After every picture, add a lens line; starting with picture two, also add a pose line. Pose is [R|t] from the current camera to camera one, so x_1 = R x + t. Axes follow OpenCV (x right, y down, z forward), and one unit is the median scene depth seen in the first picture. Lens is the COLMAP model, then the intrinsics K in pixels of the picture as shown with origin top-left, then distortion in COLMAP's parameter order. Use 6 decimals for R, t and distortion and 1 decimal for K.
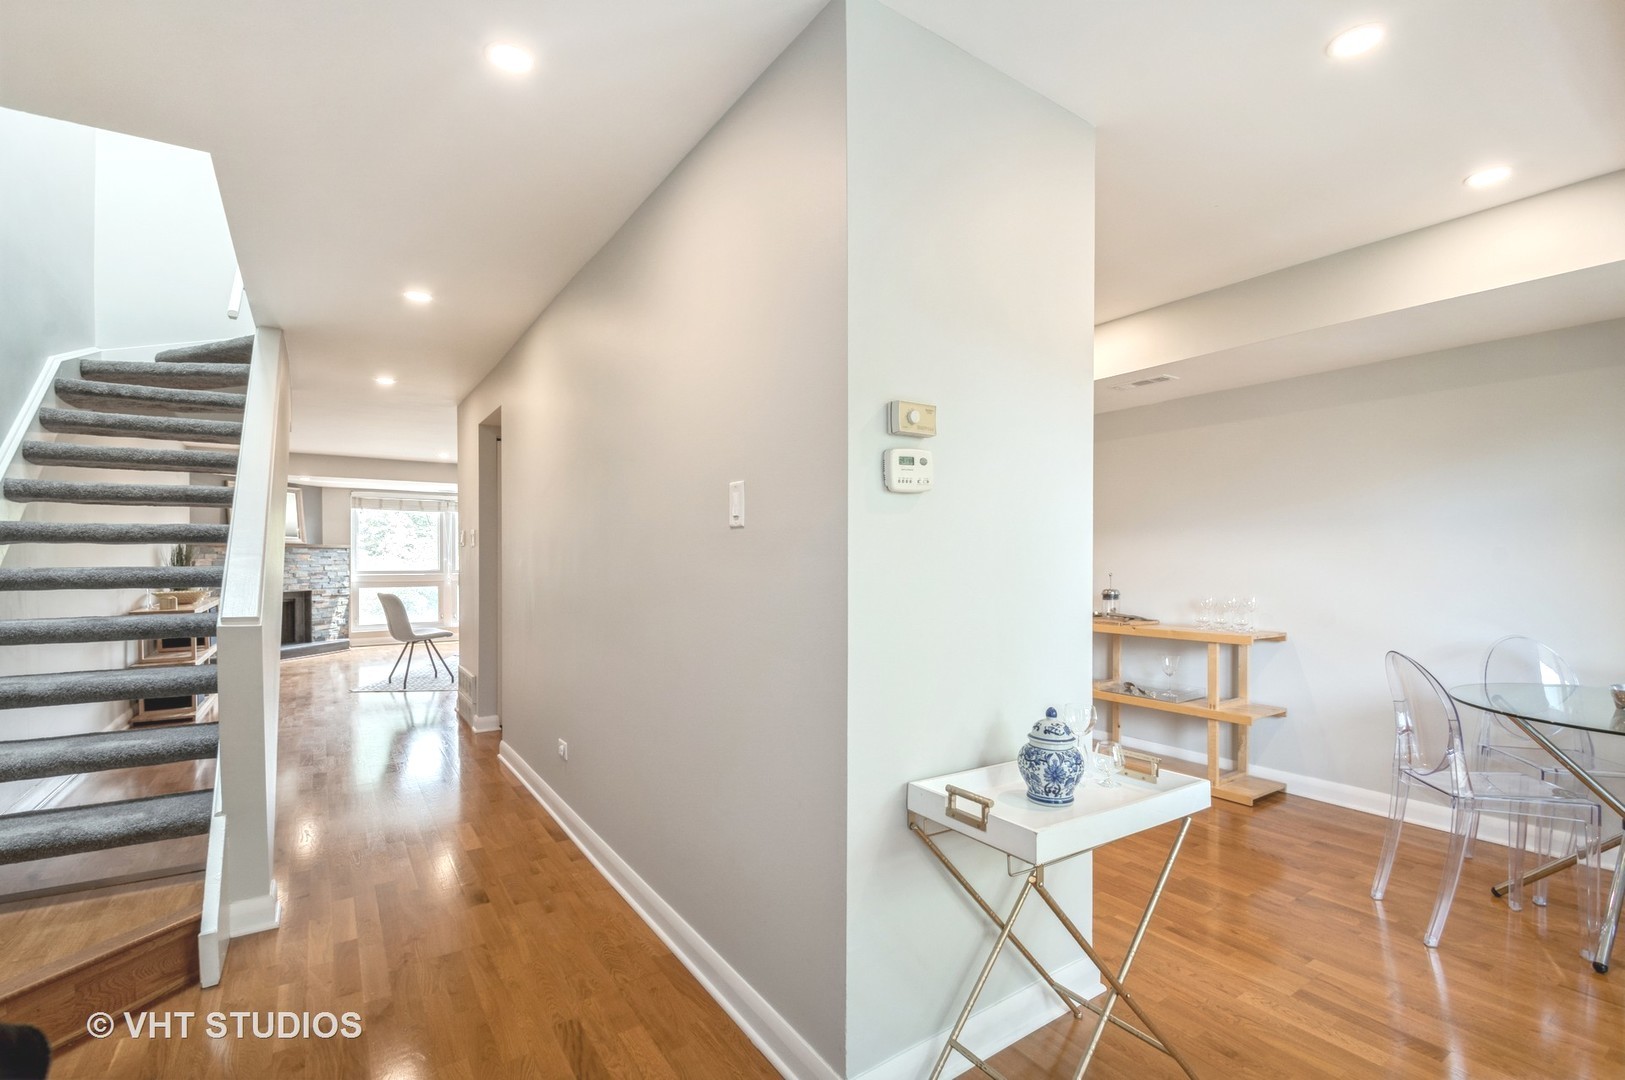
lens RADIAL K [[720.0, 0, 803.5], [0, 720.0, 567.9], [0, 0, 1]] dist [-0.001948, -0.000755]
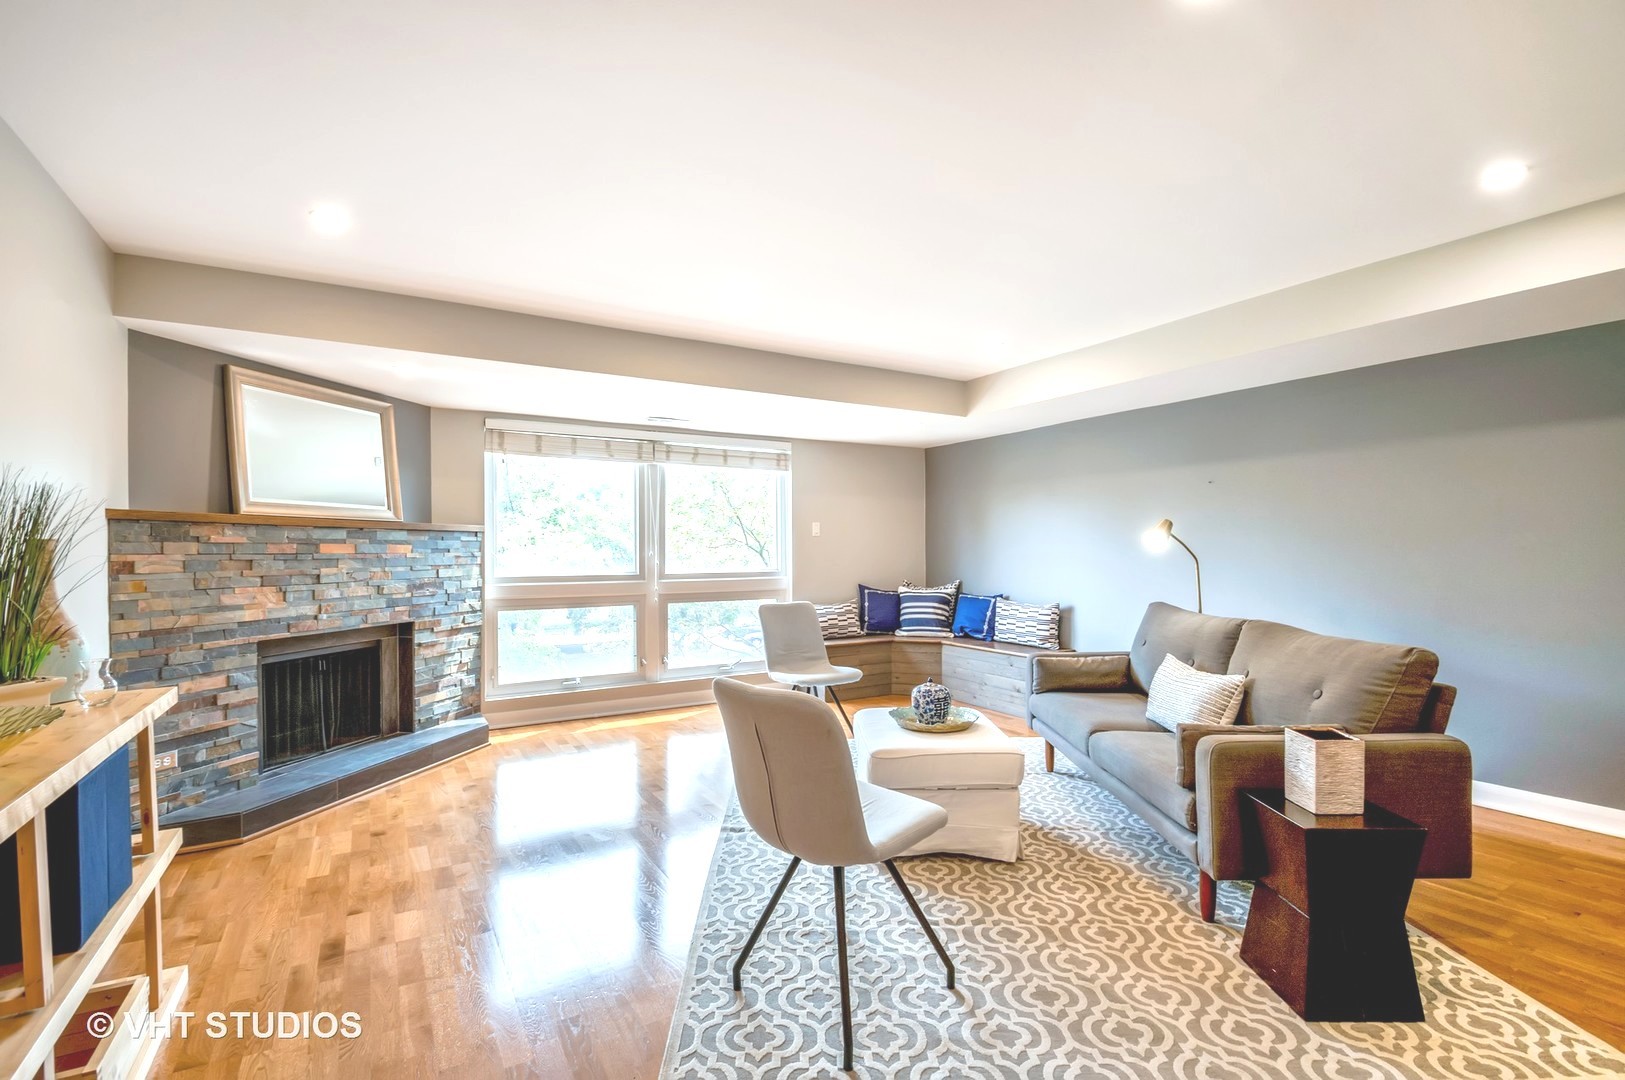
lens RADIAL K [[727.6, 0, 806.9], [0, 727.6, 555.3], [0, 0, 1]] dist [-0.001356, -0.000183]
pose [[0.998608, -0.004723, -0.052542, -0.391119], [0.004319, 0.999960, -0.007802, -0.006565], [0.052577, 0.007564, 0.998588, 0.524254]]
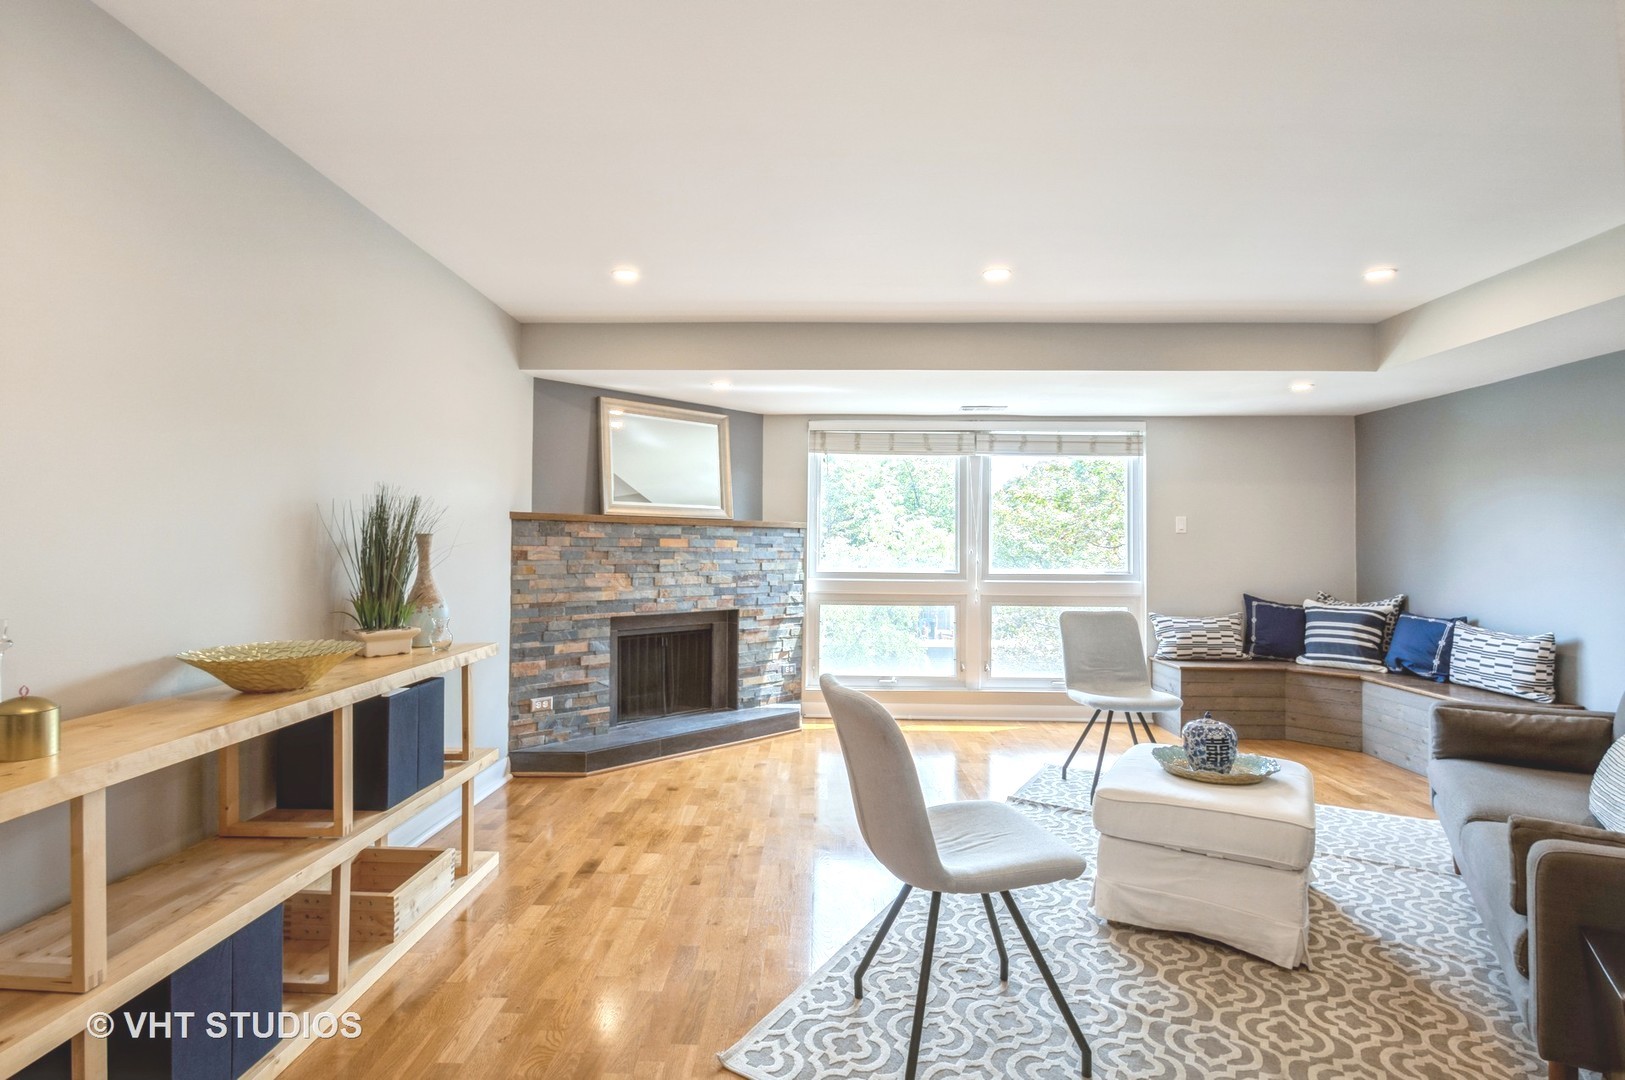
lens RADIAL K [[796.8, 0, 795.0], [0, 796.8, 535.7], [0, 0, 1]] dist [-0.000394, -0.015140]
pose [[0.811734, -0.002813, -0.584020, -0.305174], [-0.016208, 0.999495, -0.027343, -0.006321], [0.583802, 0.031661, 0.811279, 0.538053]]
